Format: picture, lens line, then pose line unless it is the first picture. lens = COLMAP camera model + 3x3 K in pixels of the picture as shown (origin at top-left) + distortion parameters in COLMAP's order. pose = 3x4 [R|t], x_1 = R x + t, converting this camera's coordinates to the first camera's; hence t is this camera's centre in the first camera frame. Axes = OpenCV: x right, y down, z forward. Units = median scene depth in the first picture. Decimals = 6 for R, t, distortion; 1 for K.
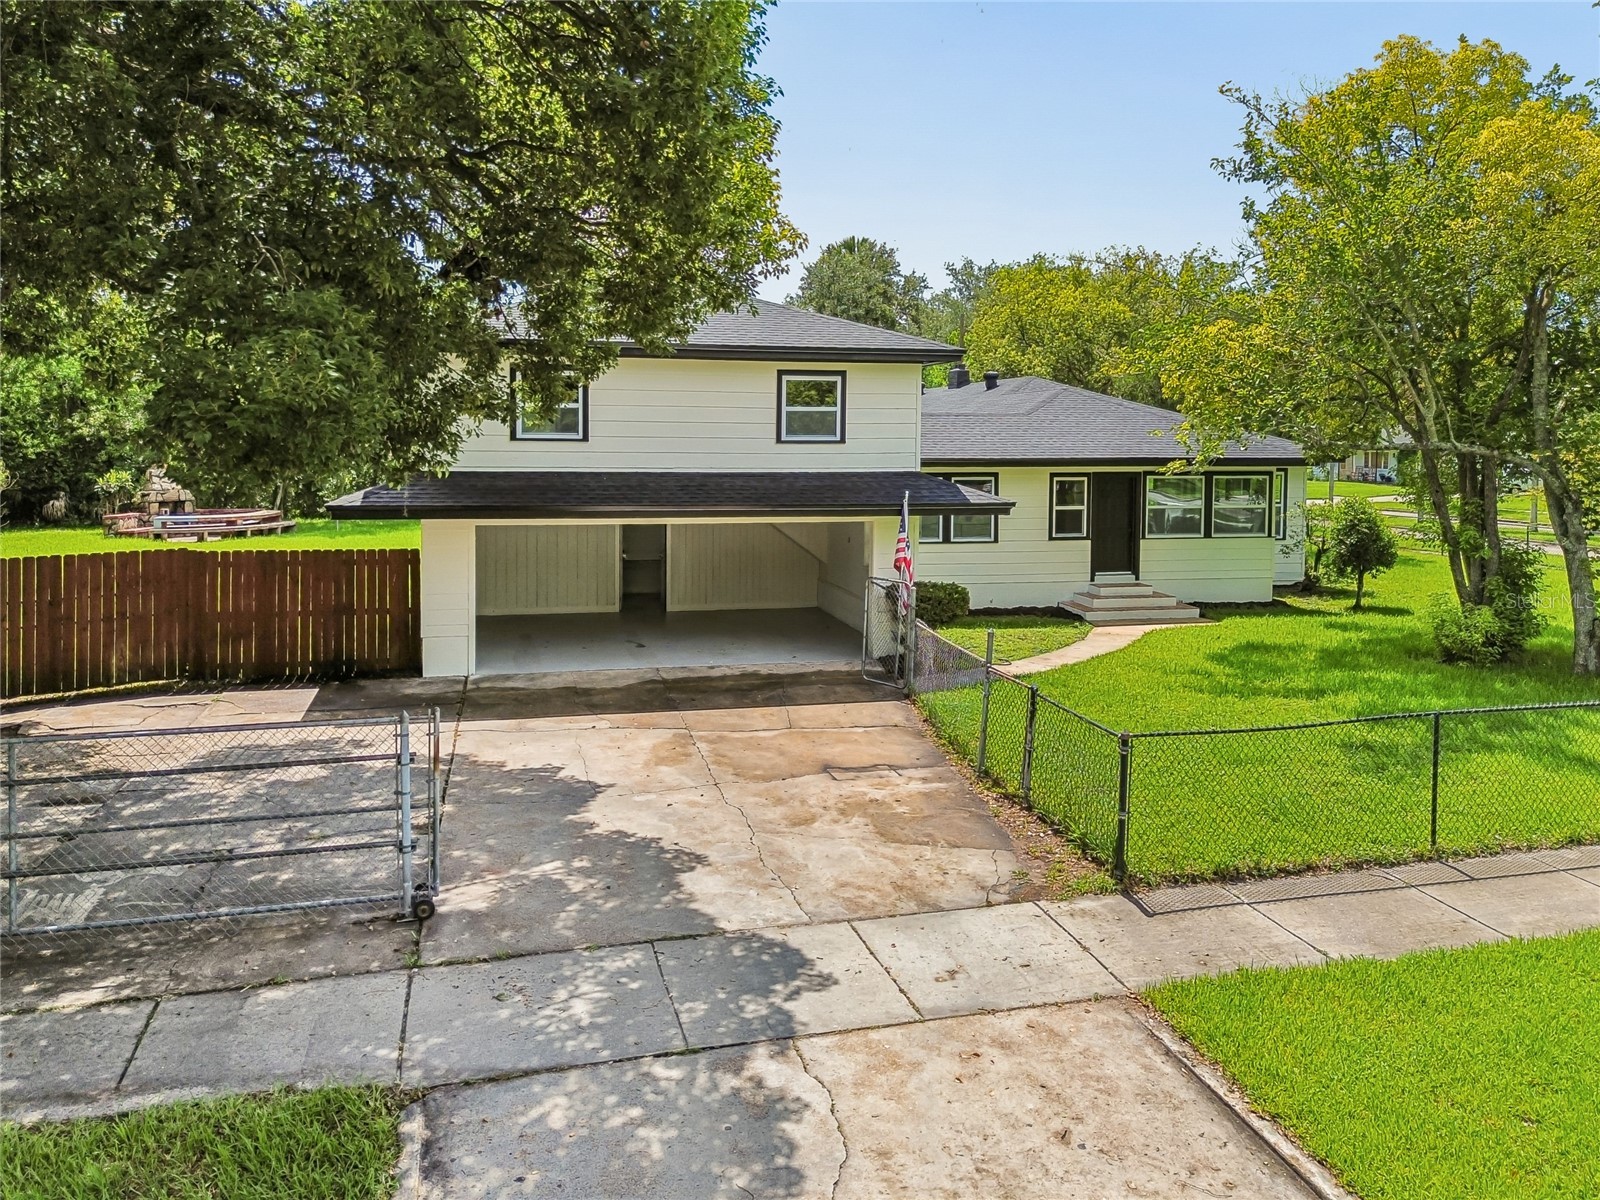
lens RADIAL K [[1136.2, 0, 800.0], [0, 1136.2, 600.0], [0, 0, 1]] dist [0.065578, -0.062121]
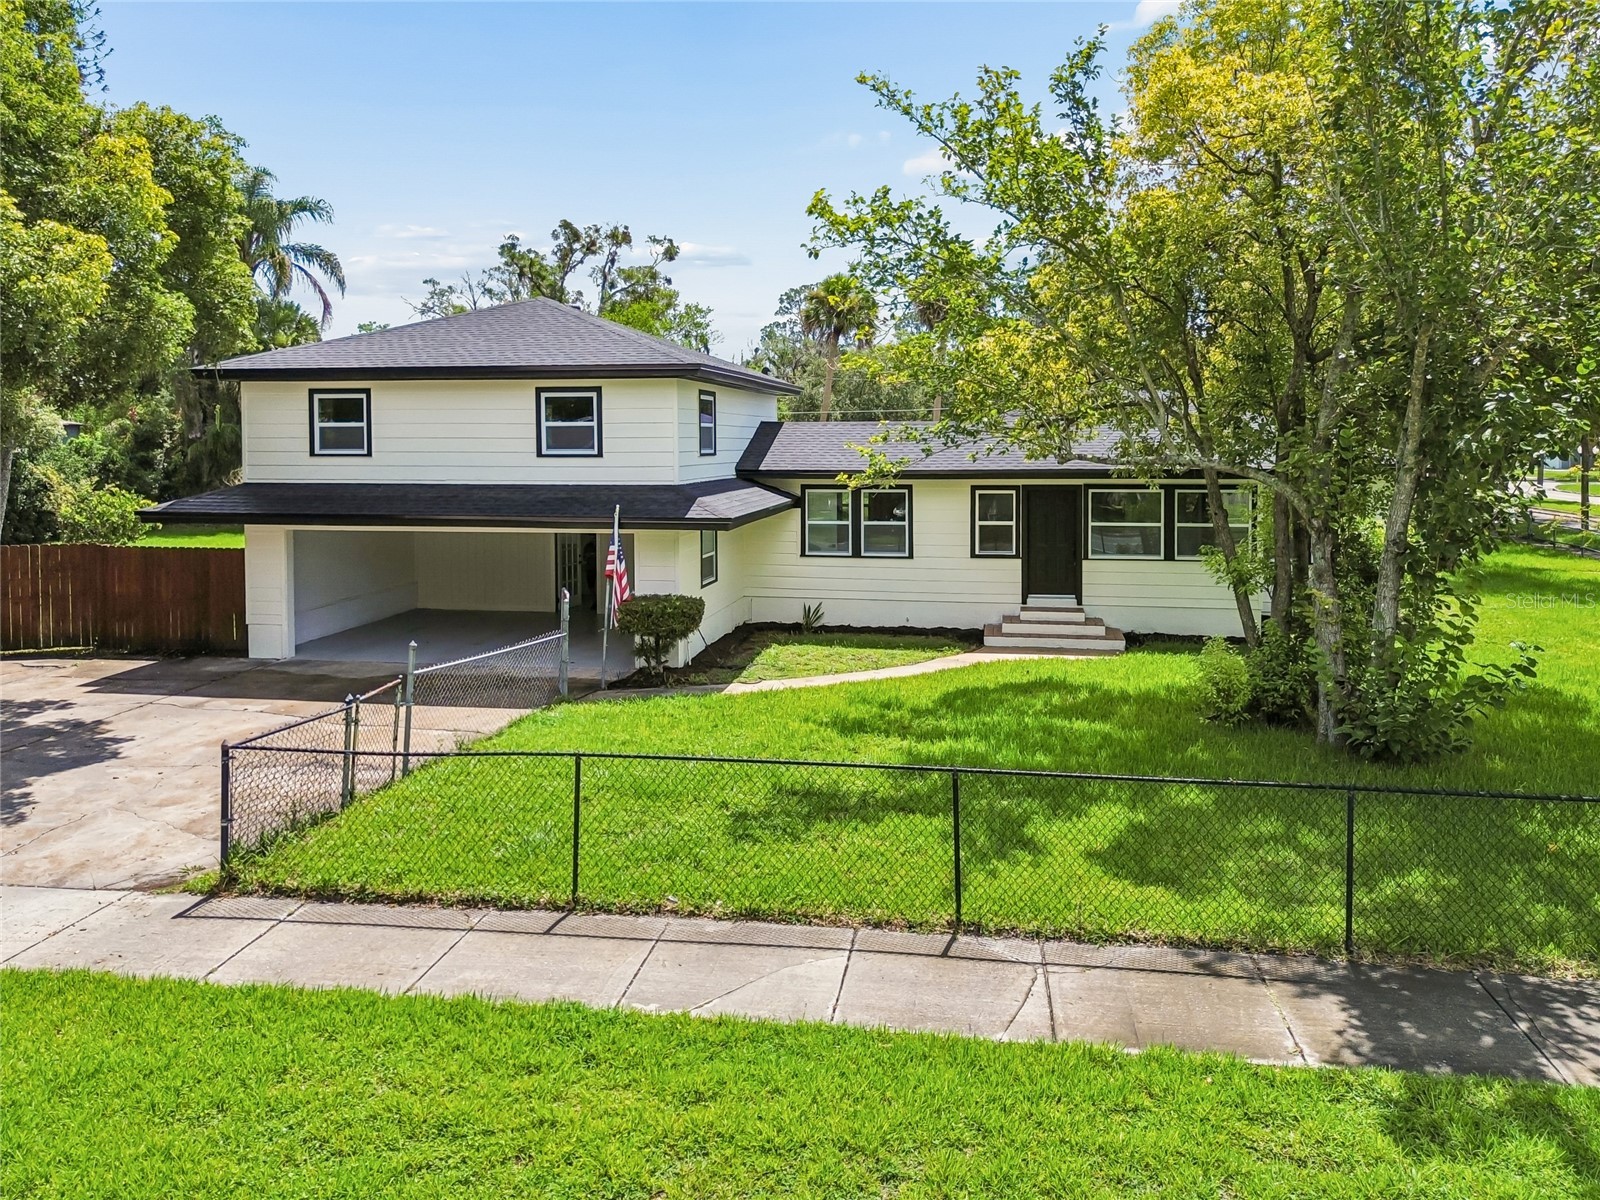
lens RADIAL K [[1124.4, 0, 729.6], [0, 1124.4, 597.1], [0, 0, 1]] dist [0.029691, -0.002914]
pose [[0.926699, 0.043997, -0.373221, 0.538814], [-0.045899, 0.998939, 0.003794, -0.020784], [0.372992, 0.013614, 0.927735, 0.104425]]
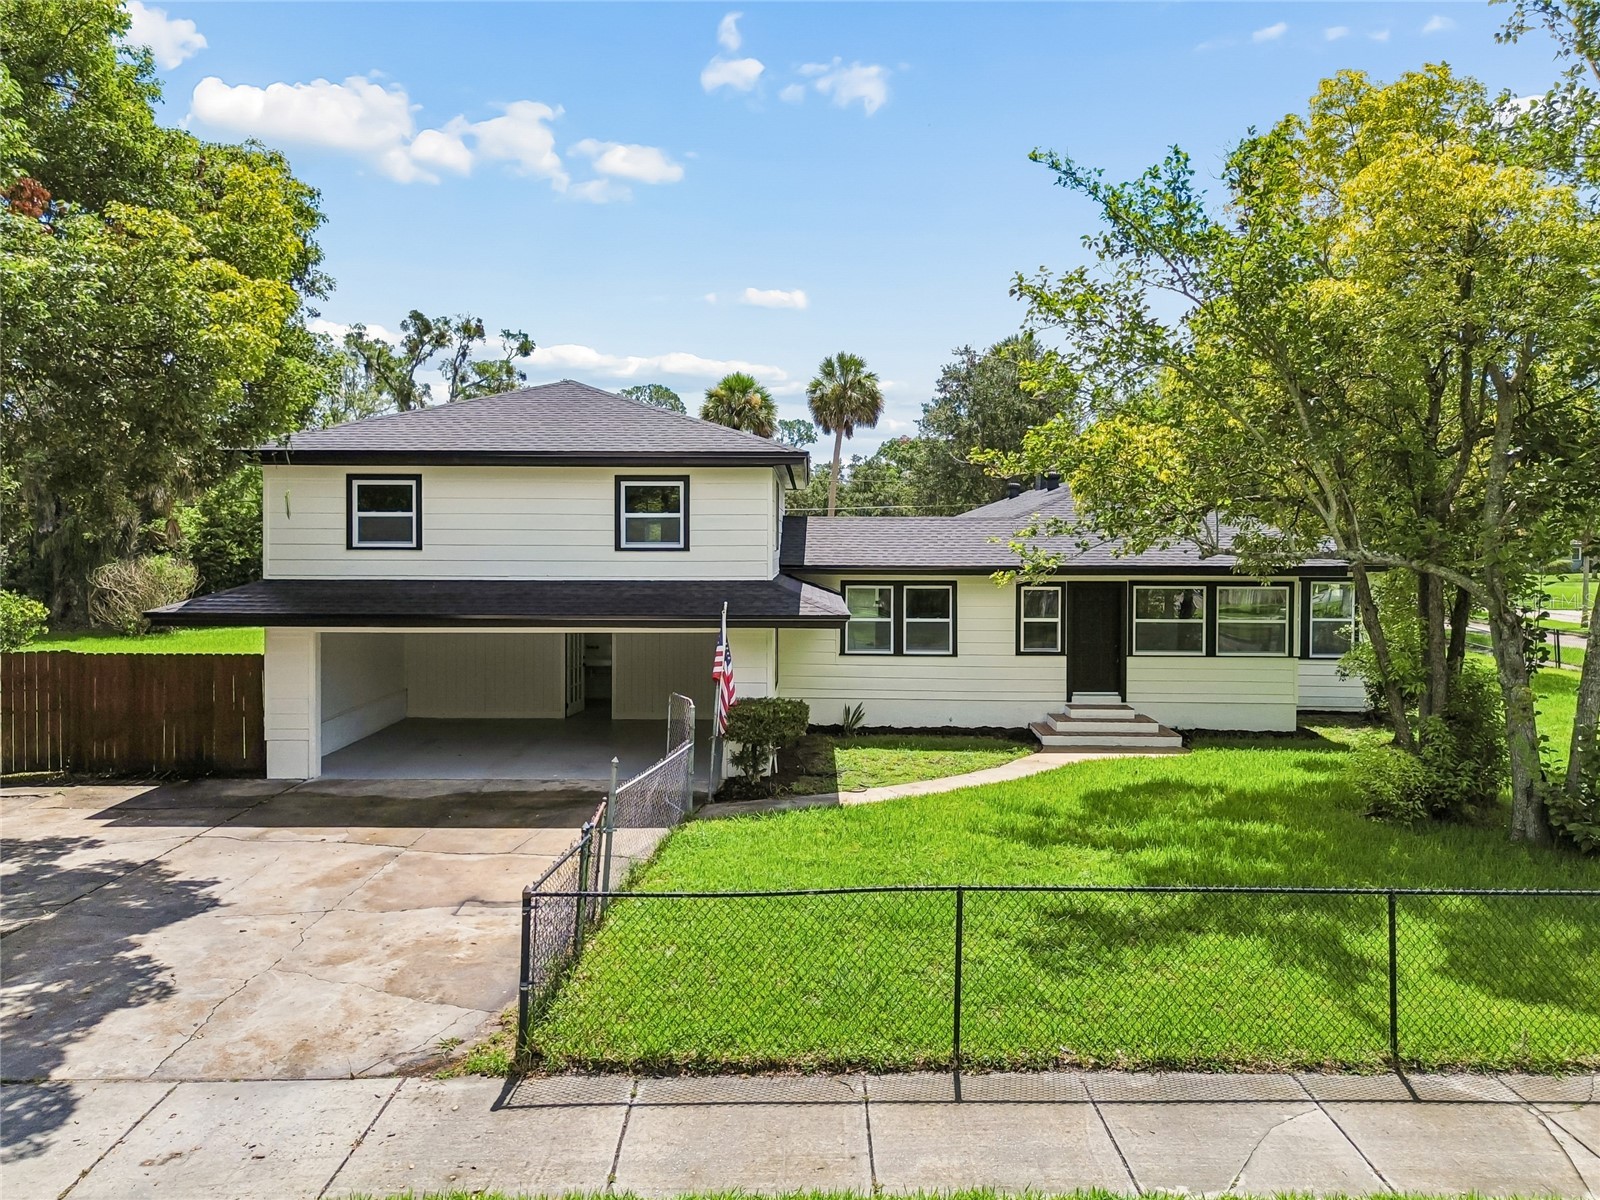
lens RADIAL K [[1133.9, 0, 753.6], [0, 1133.9, 650.7], [0, 0, 1]] dist [0.063790, -0.060499]
pose [[0.972393, 0.018680, -0.232598, 0.319943], [-0.029421, 0.998650, -0.042797, -0.015495], [0.231485, 0.048459, 0.971631, 0.095197]]
